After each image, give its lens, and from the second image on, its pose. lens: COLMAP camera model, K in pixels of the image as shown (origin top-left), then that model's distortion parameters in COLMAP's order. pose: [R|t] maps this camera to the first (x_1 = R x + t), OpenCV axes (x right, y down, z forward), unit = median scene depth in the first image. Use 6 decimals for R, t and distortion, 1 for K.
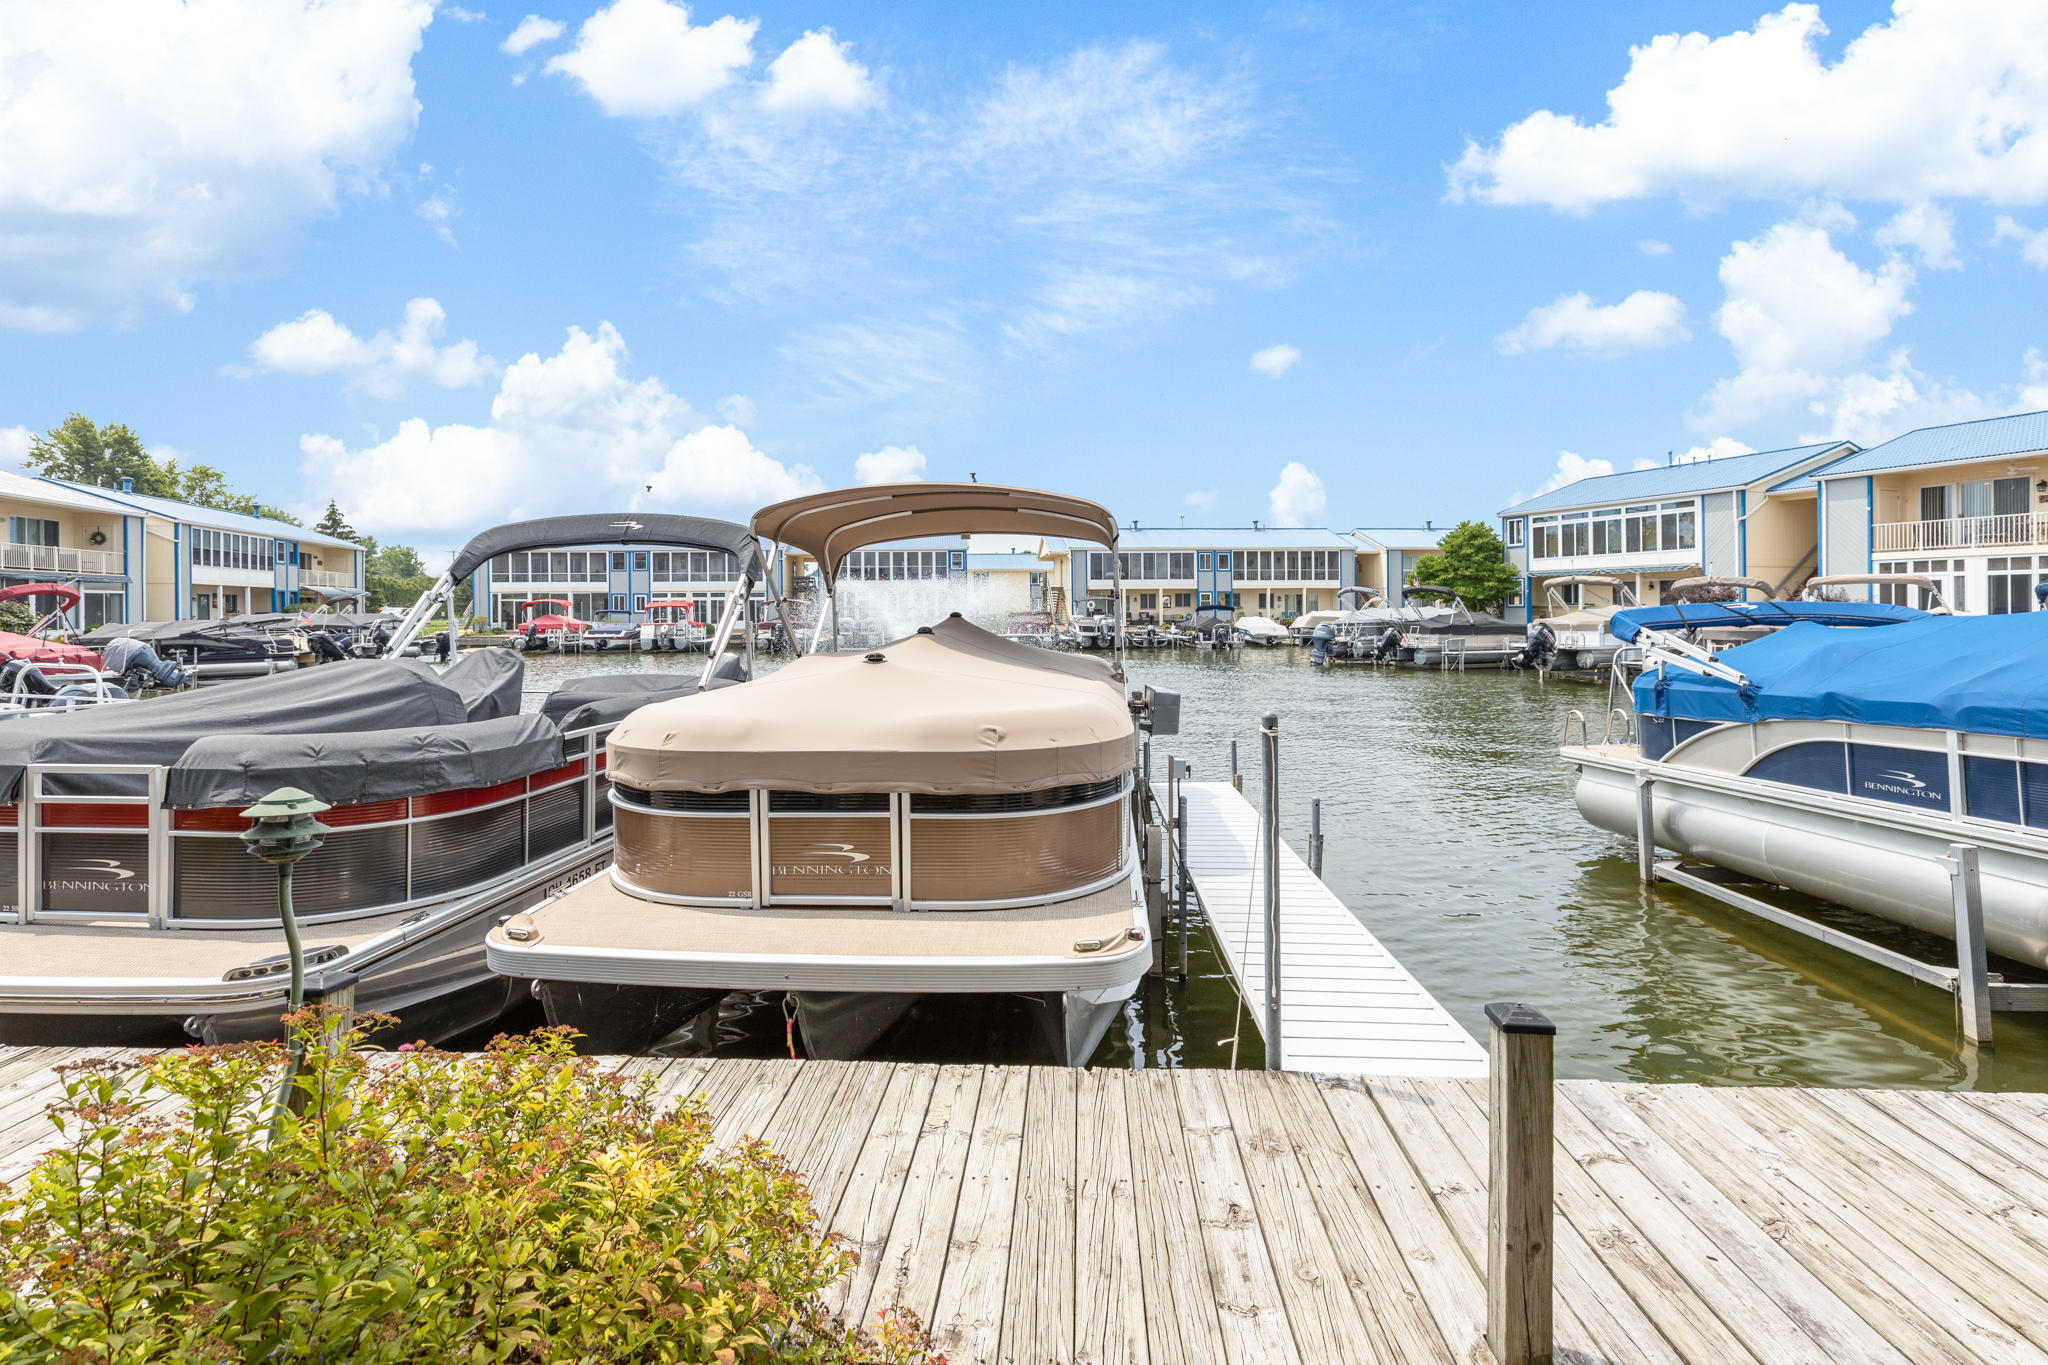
lens RADIAL K [[924.1, 0, 1004.1], [0, 924.1, 615.6], [0, 0, 1]] dist [0.005089, -0.001045]
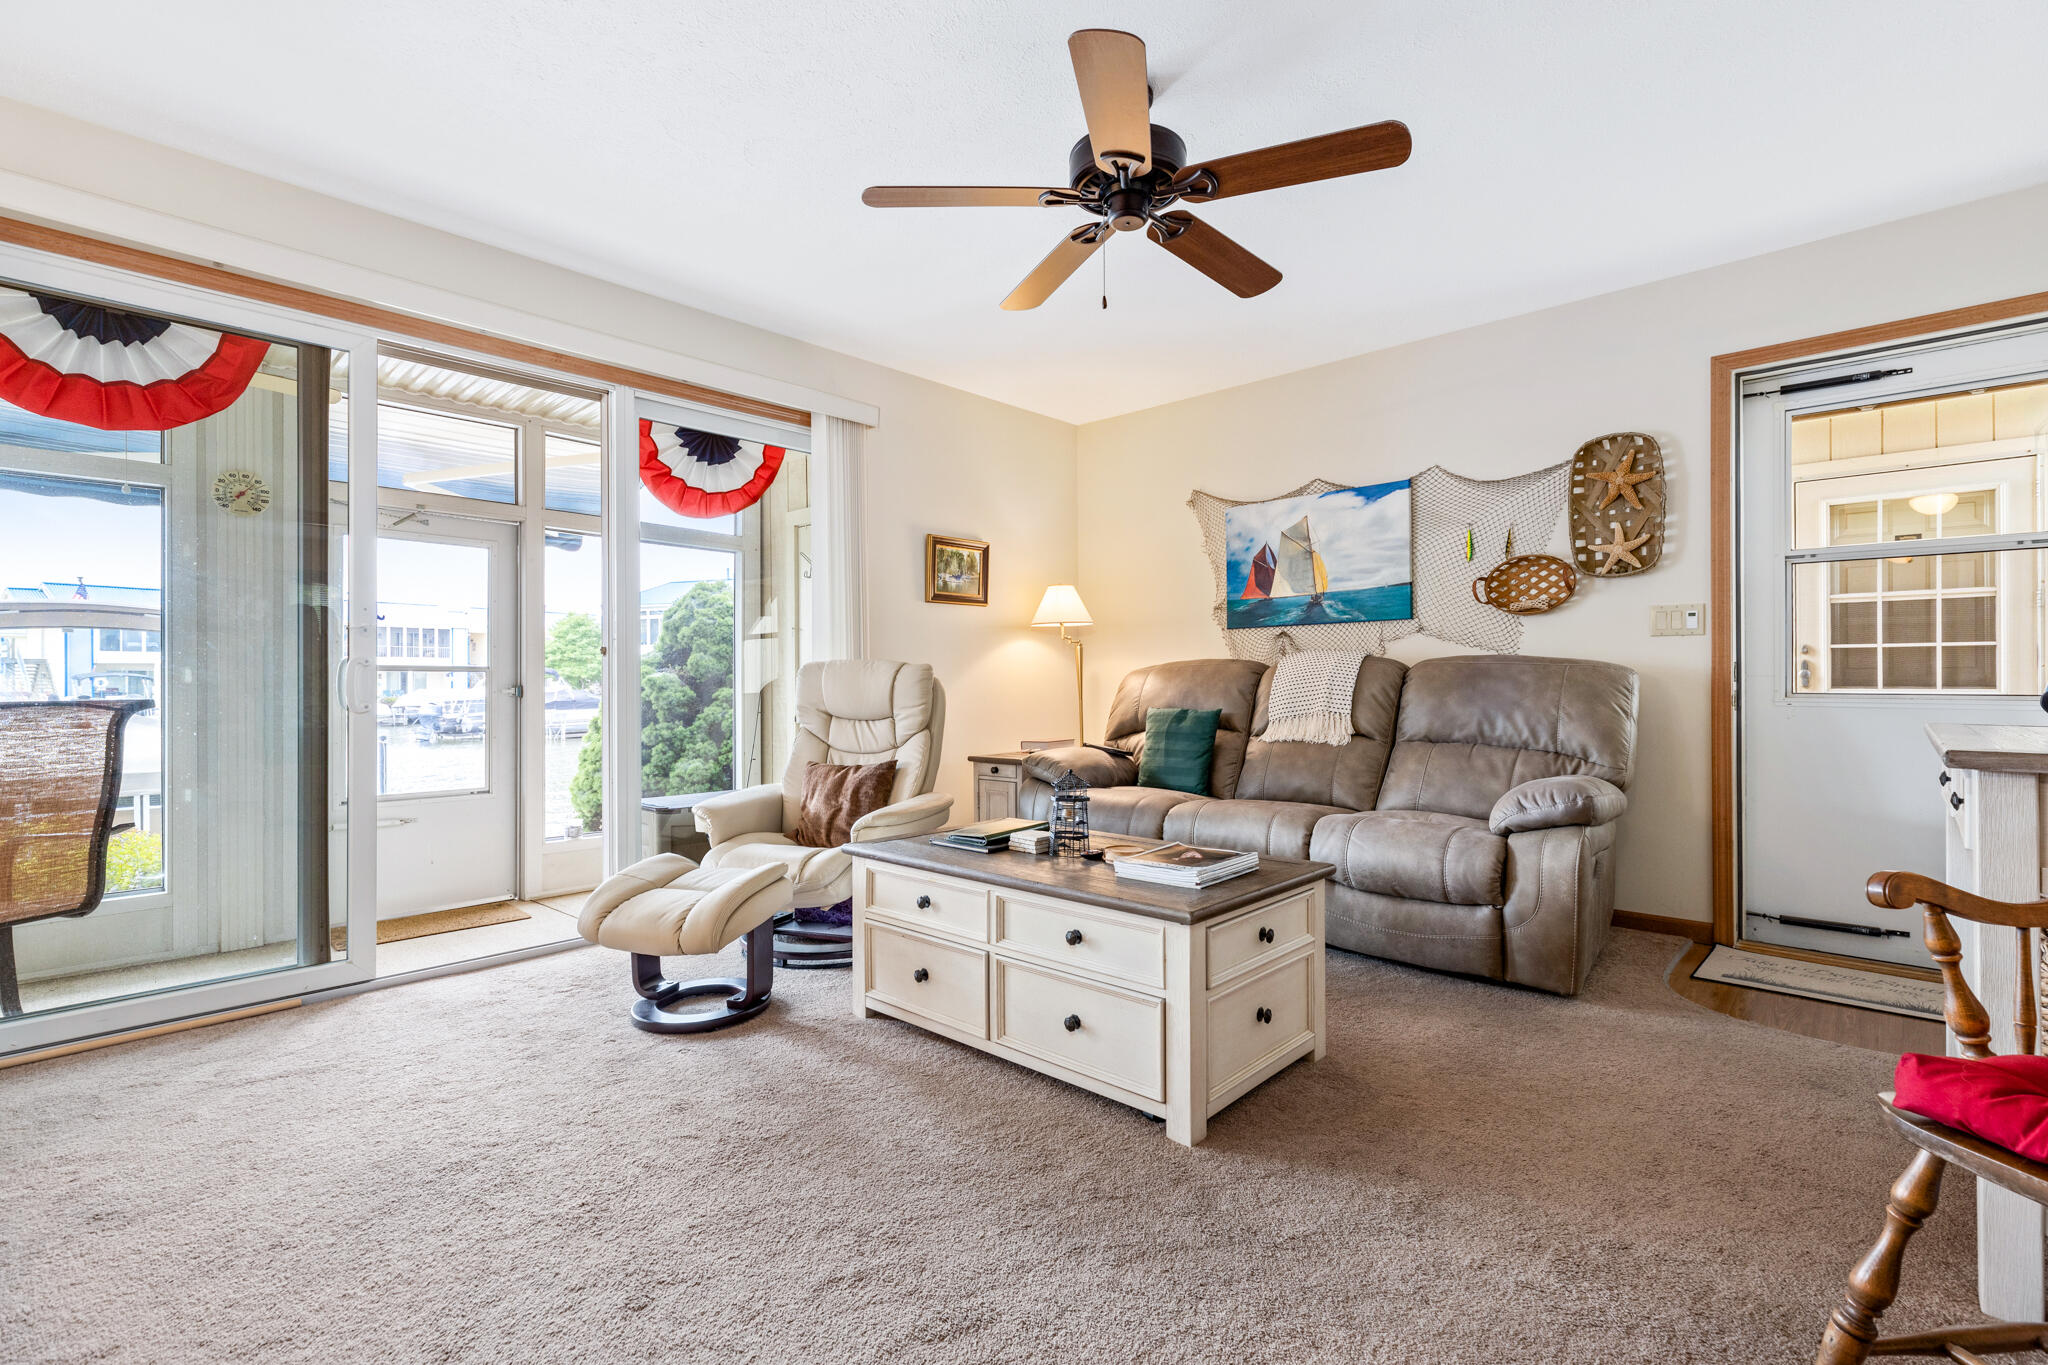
lens RADIAL K [[924.1, 0, 1032.3], [0, 924.1, 680.7], [0, 0, 1]] dist [0.005089, -0.001045]
pose [[0.619014, 0.001491, 0.785378, -0.064646], [0.008061, 0.999933, -0.008252, -0.000834], [-0.785338, 0.011440, 0.618961, -0.212108]]
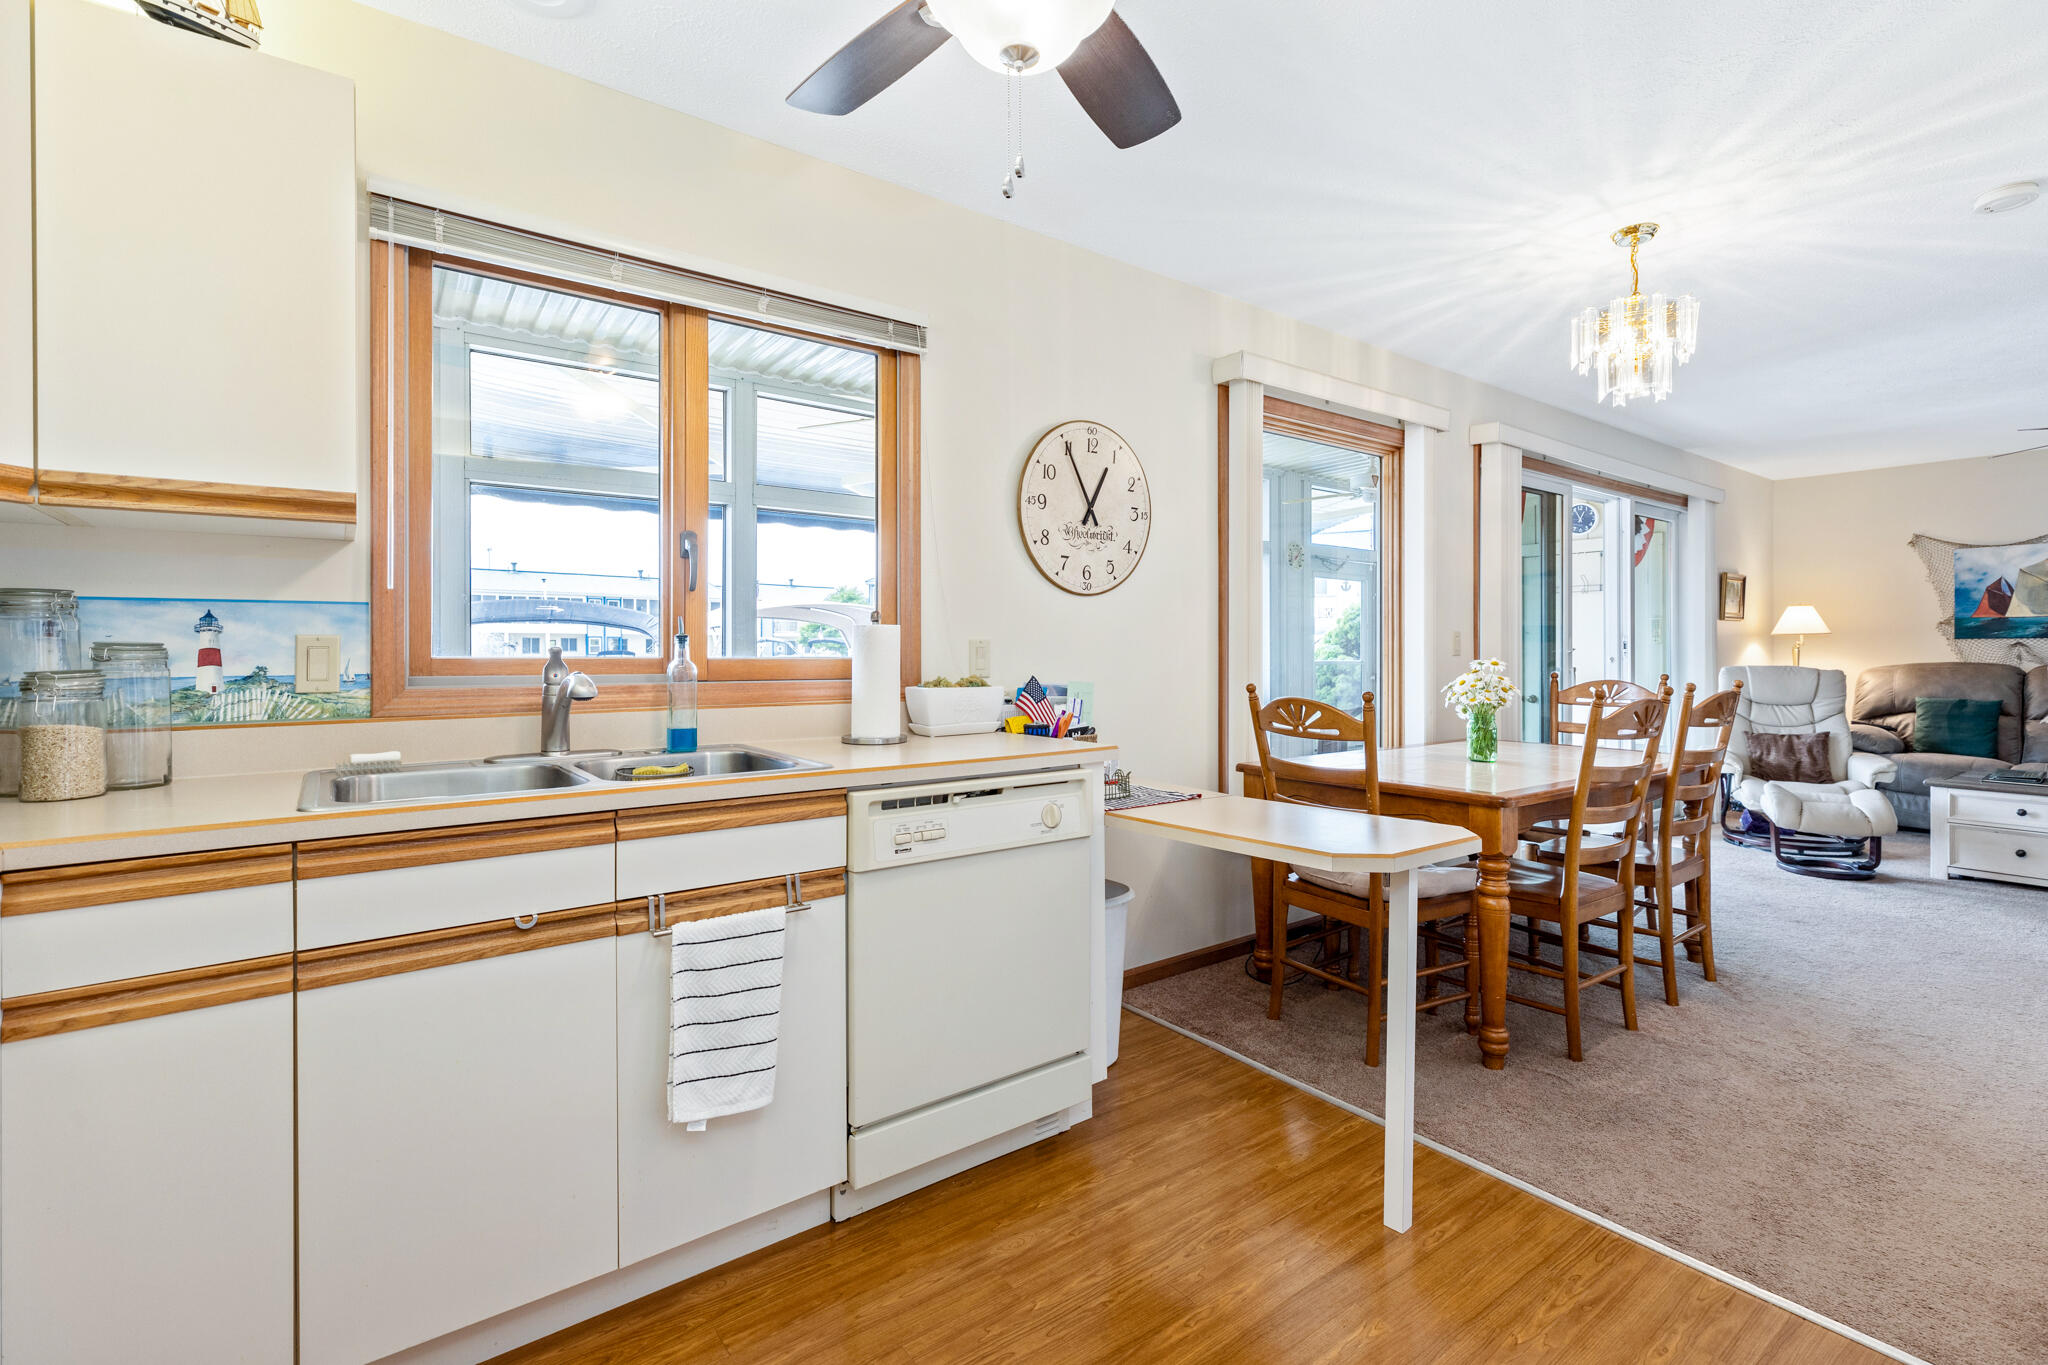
lens RADIAL K [[924.1, 0, 1038.2], [0, 924.1, 647.6], [0, 0, 1]] dist [0.005089, -0.001045]
pose [[0.745469, 0.008097, 0.666492, -0.235296], [-0.000340, 0.999931, -0.011767, -0.006646], [-0.666541, 0.008546, 0.745420, -0.153848]]
